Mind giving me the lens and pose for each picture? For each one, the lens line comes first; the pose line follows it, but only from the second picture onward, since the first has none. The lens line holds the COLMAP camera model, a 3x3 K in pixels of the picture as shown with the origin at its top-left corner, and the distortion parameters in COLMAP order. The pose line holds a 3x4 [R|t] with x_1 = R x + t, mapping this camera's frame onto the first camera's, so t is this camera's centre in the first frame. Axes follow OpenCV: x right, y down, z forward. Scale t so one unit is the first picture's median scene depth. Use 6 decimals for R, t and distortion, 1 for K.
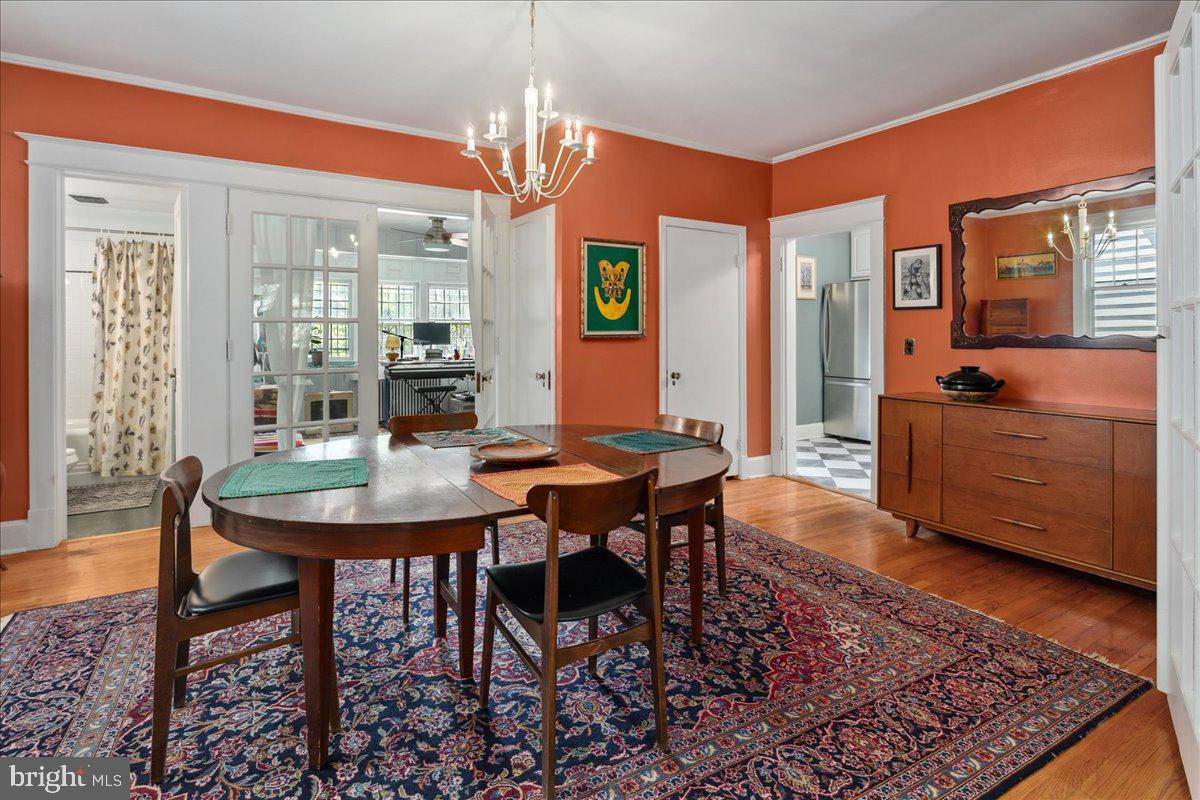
lens RADIAL K [[591.0, 0, 602.4], [0, 591.0, 333.2], [0, 0, 1]] dist [0.004433, -0.004858]
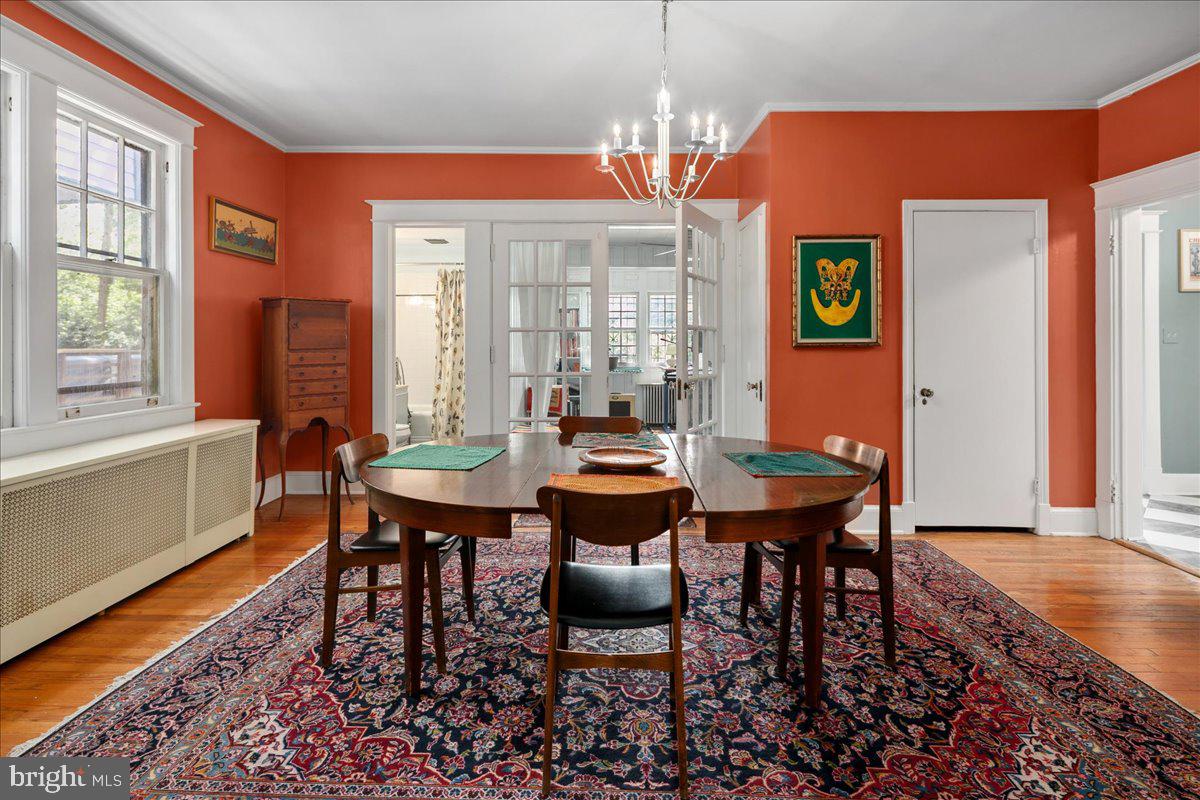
lens RADIAL K [[596.2, 0, 598.7], [0, 596.2, 338.0], [0, 0, 1]] dist [0.005632, -0.005445]
pose [[0.844863, -0.002166, -0.534979, 0.337640], [-0.001053, 0.999983, -0.005711, 0.002052], [0.534982, 0.005389, 0.844846, 0.104749]]
